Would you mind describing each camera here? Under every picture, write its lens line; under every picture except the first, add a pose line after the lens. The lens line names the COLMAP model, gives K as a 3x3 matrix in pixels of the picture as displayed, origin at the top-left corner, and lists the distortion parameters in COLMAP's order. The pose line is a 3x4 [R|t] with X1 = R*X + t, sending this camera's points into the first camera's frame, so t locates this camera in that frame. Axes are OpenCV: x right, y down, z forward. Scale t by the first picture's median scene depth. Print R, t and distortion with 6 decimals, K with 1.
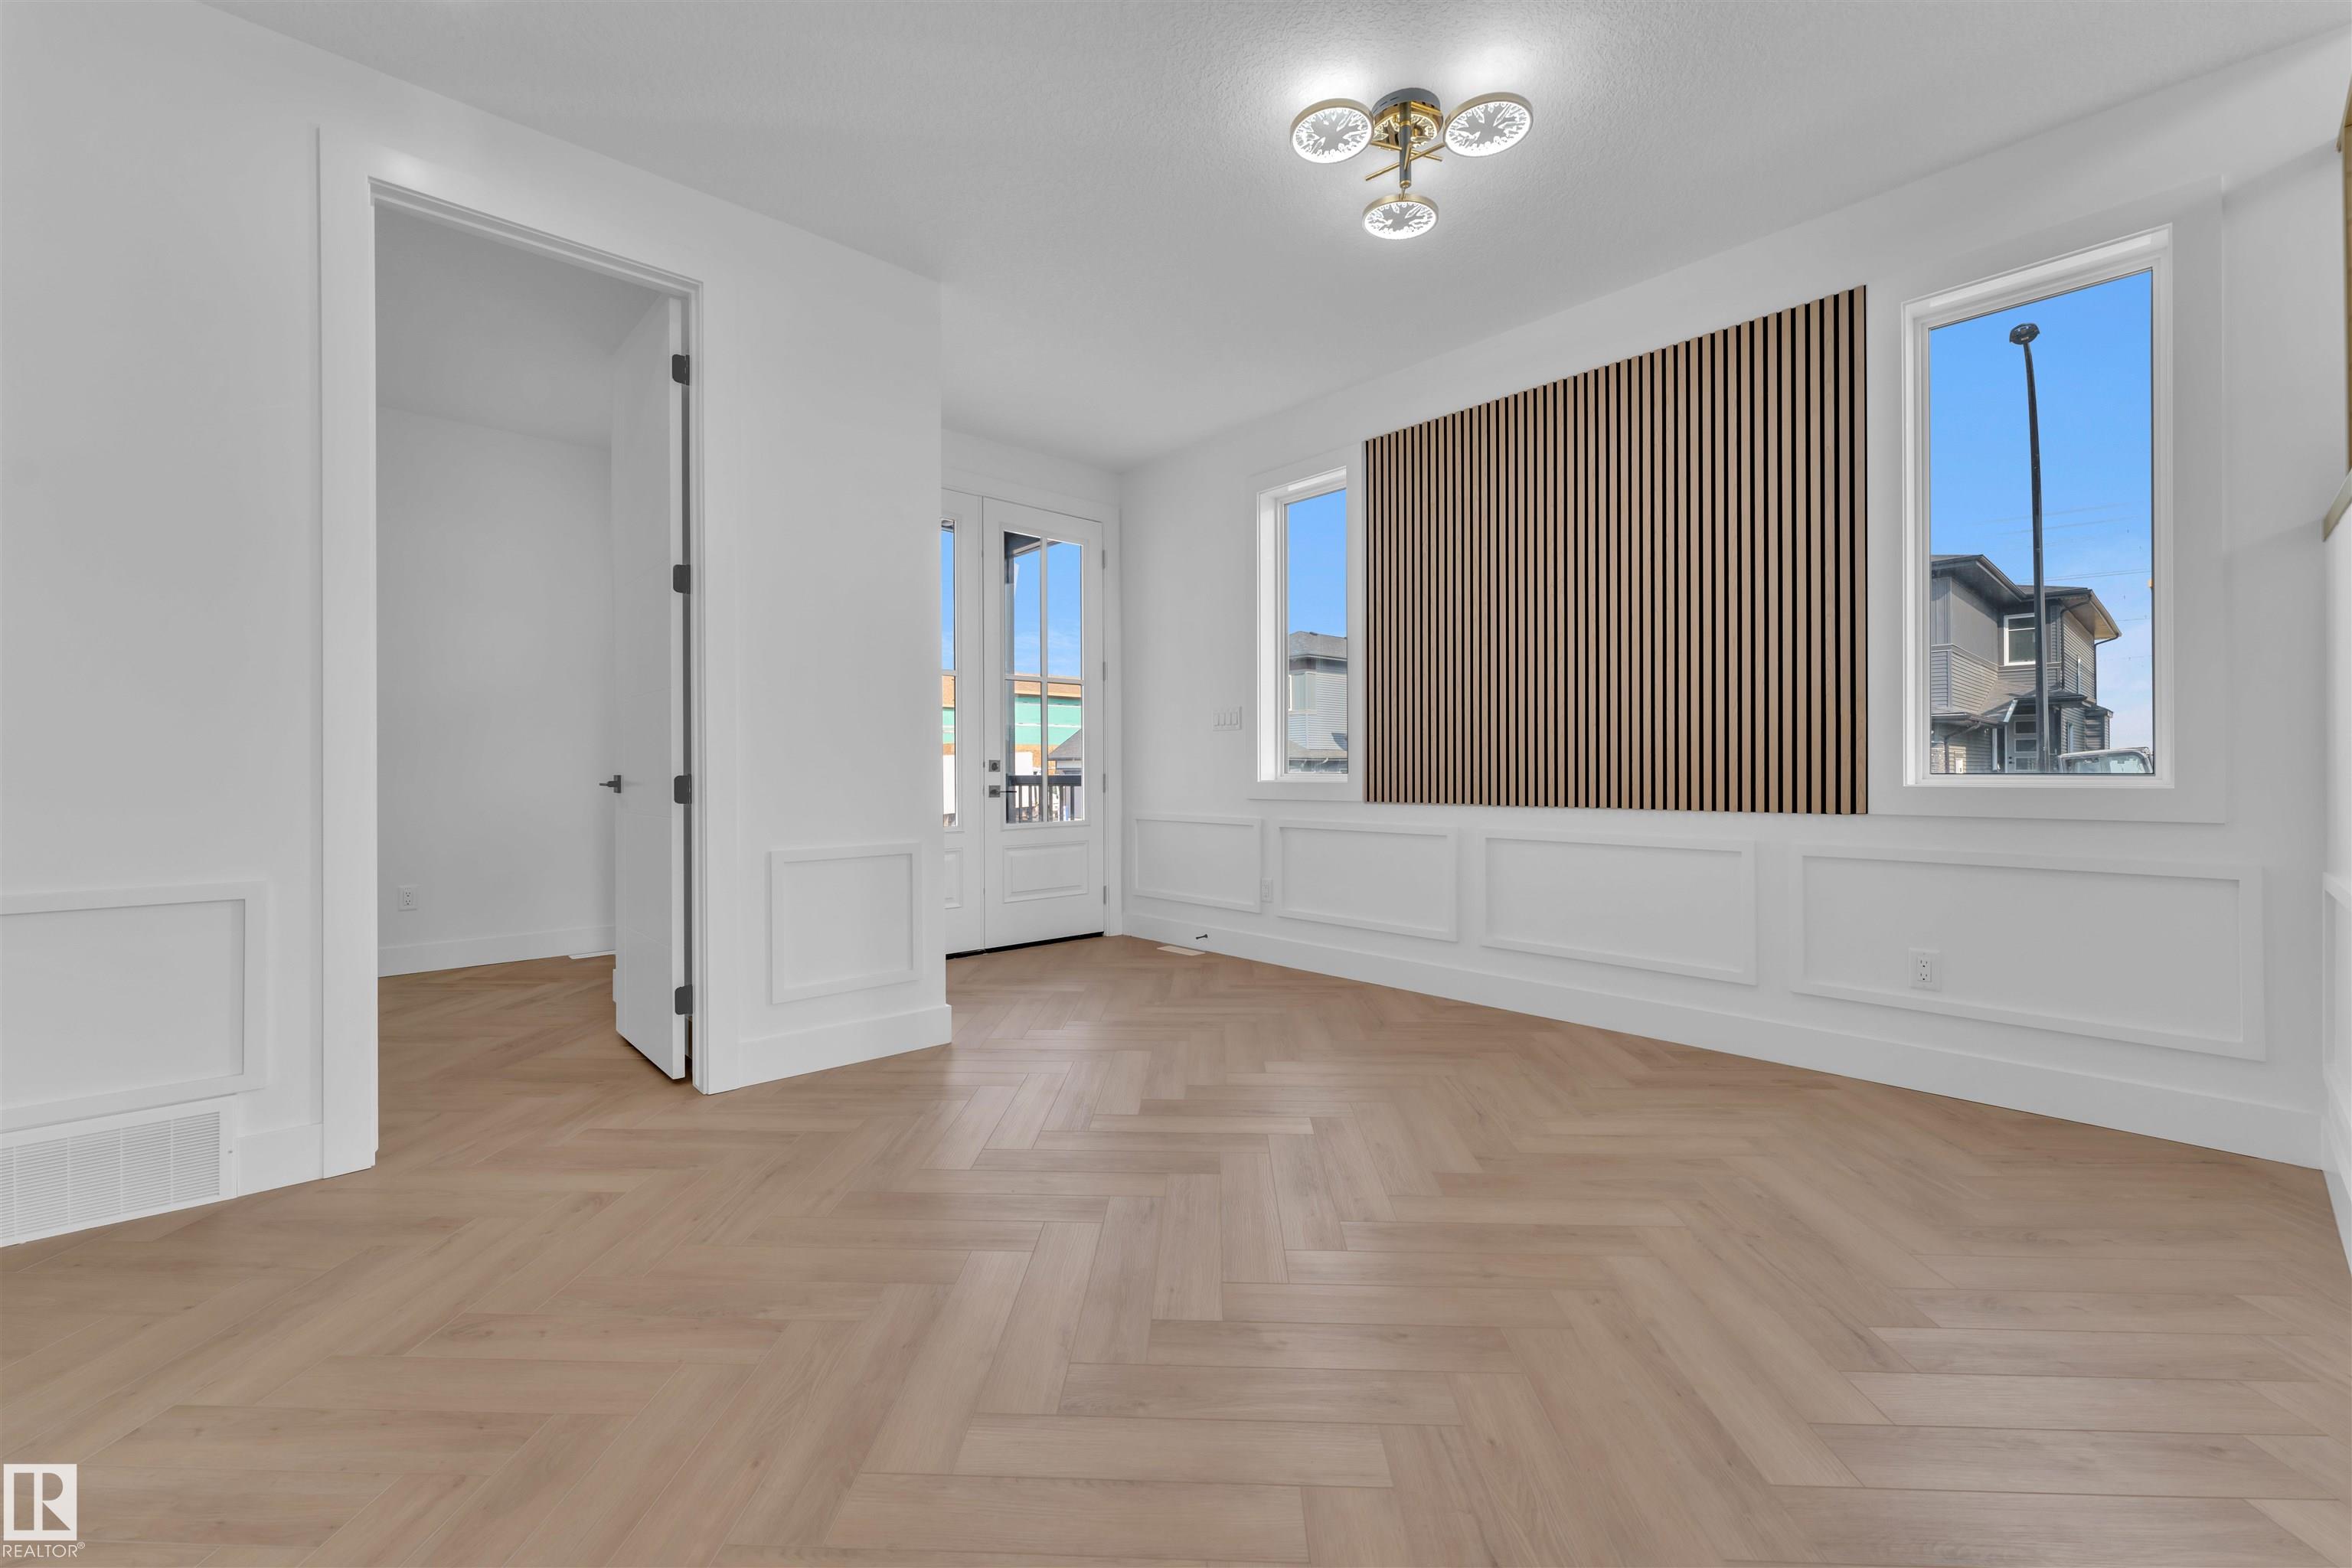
lens RADIAL K [[943.9, 0, 1169.1], [0, 943.9, 774.4], [0, 0, 1]] dist [0.001196, 0.000008]
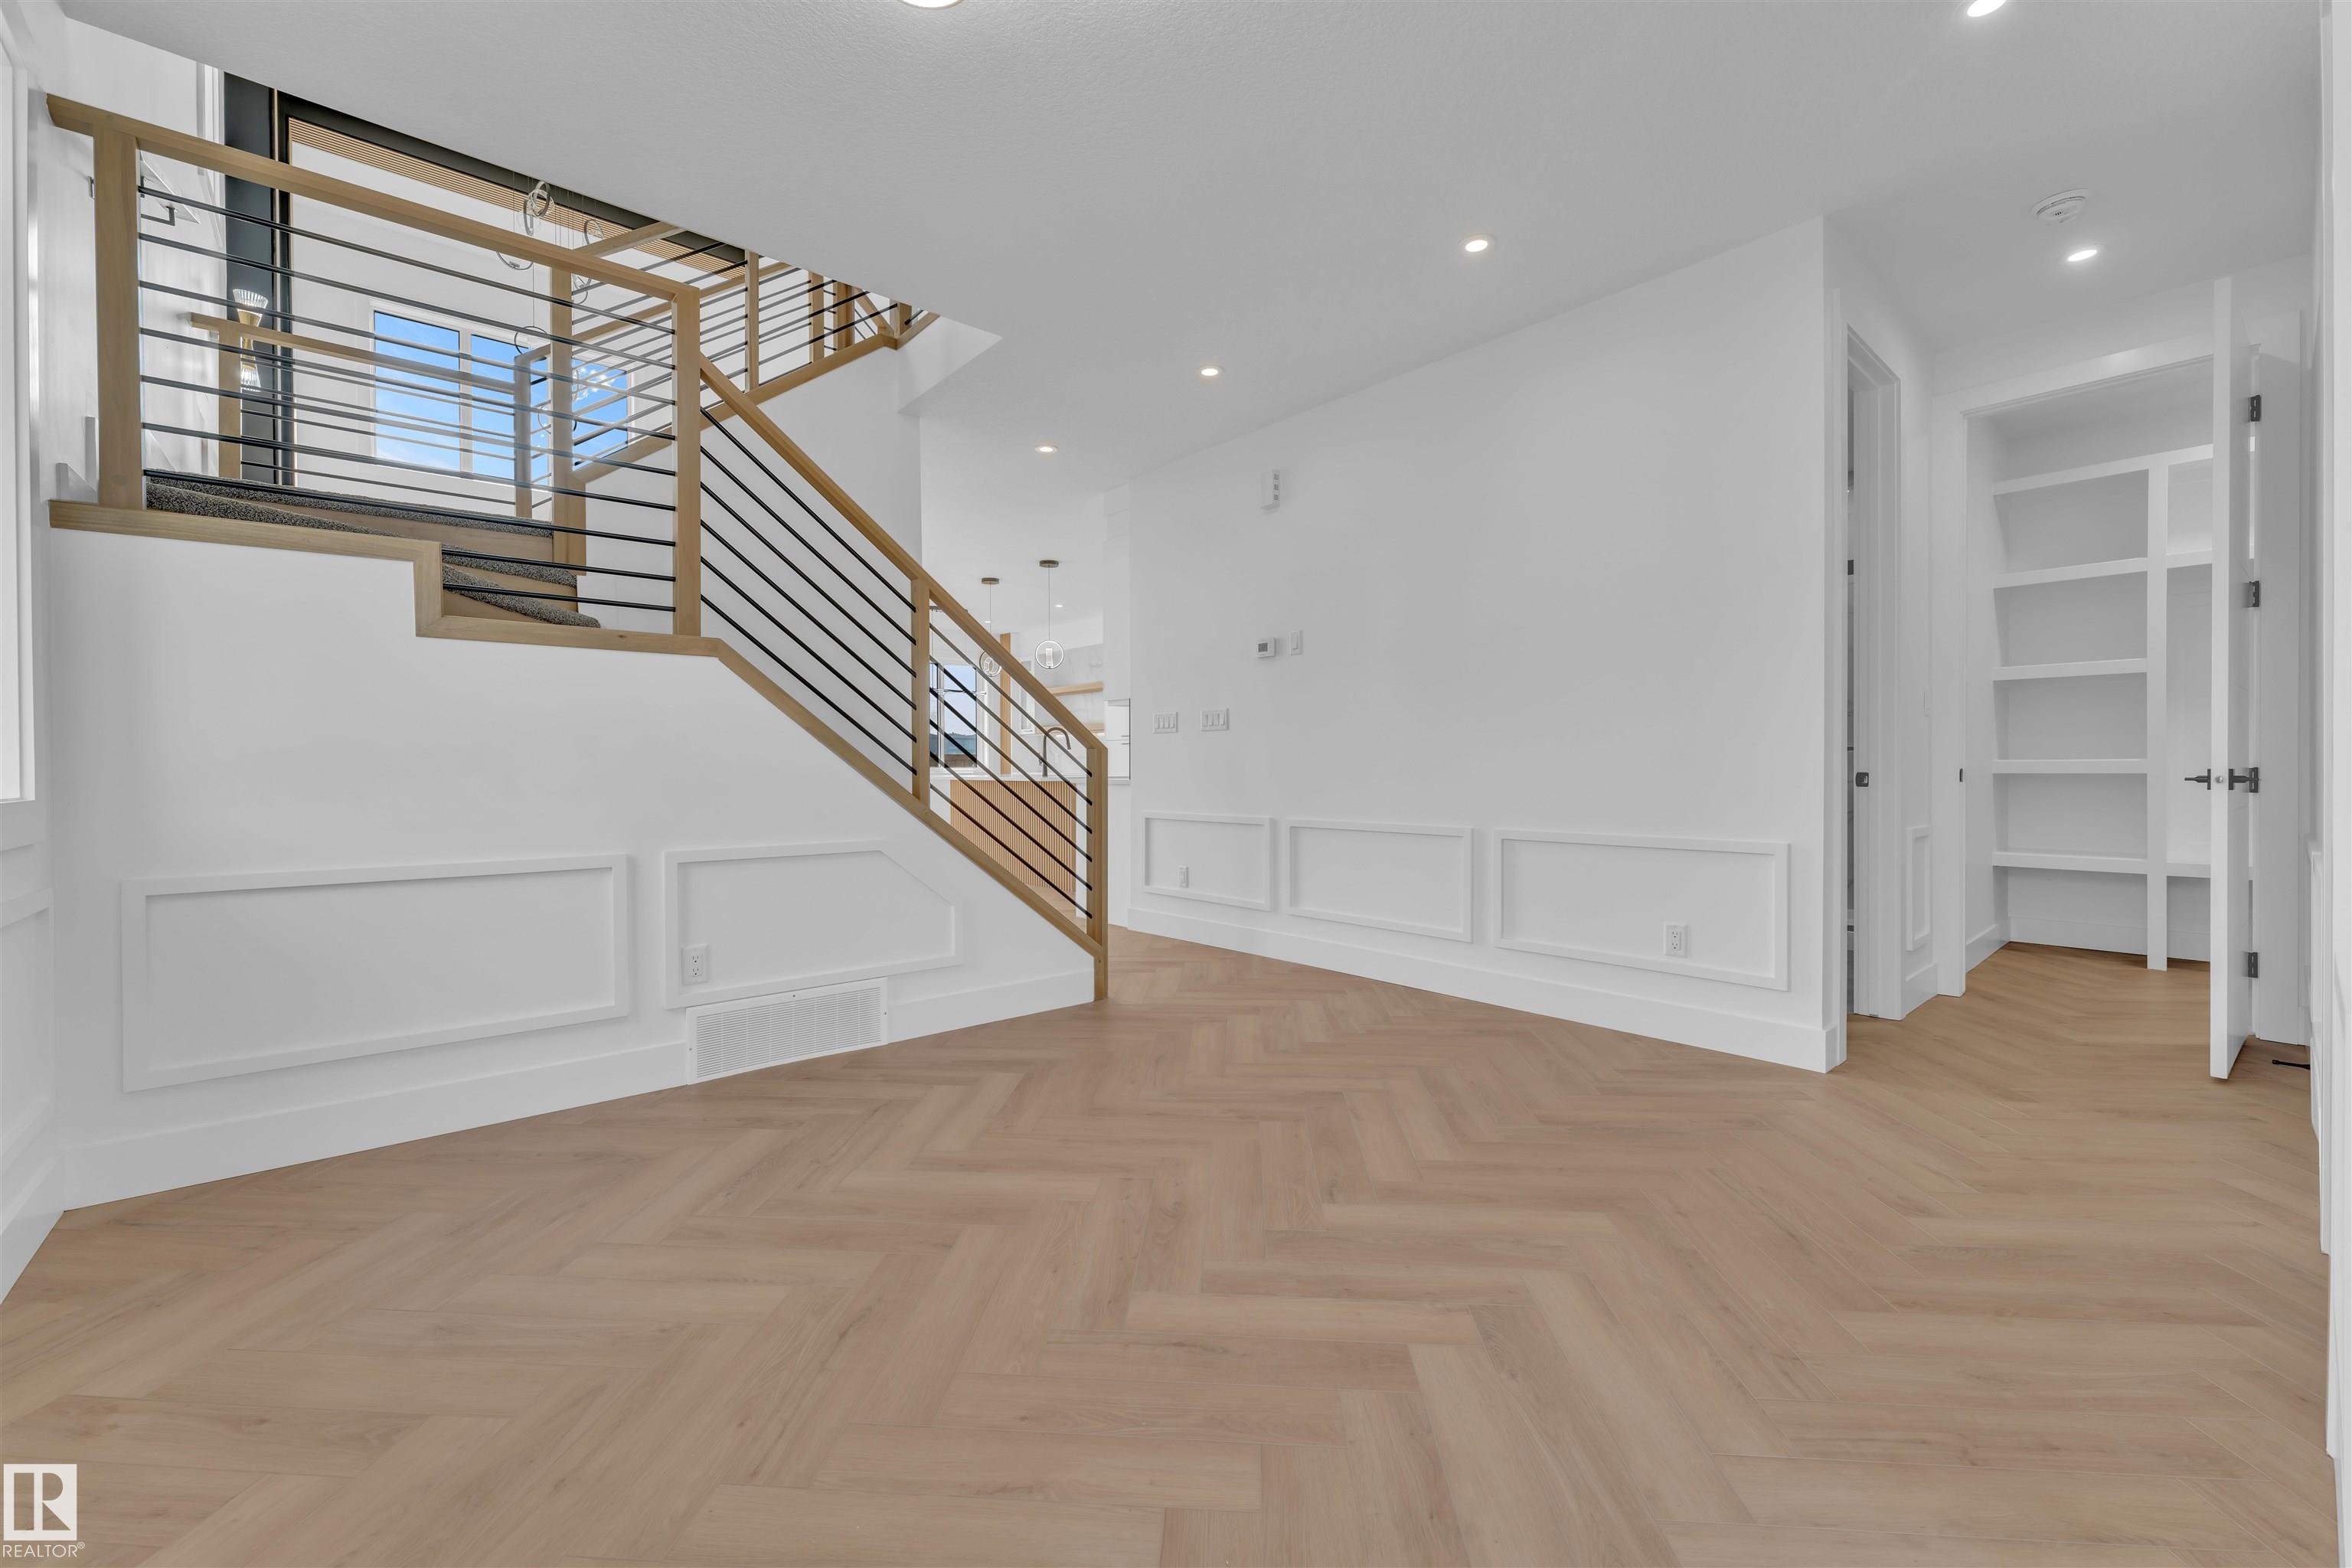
lens RADIAL K [[943.9, 0, 1185.6], [0, 943.9, 774.8], [0, 0, 1]] dist [0.001196, 0.000008]
pose [[-0.999881, 0.008784, 0.012681, 0.114118], [0.008925, 0.999898, 0.011122, -0.006966], [-0.012582, 0.011234, -0.999858, 1.896773]]
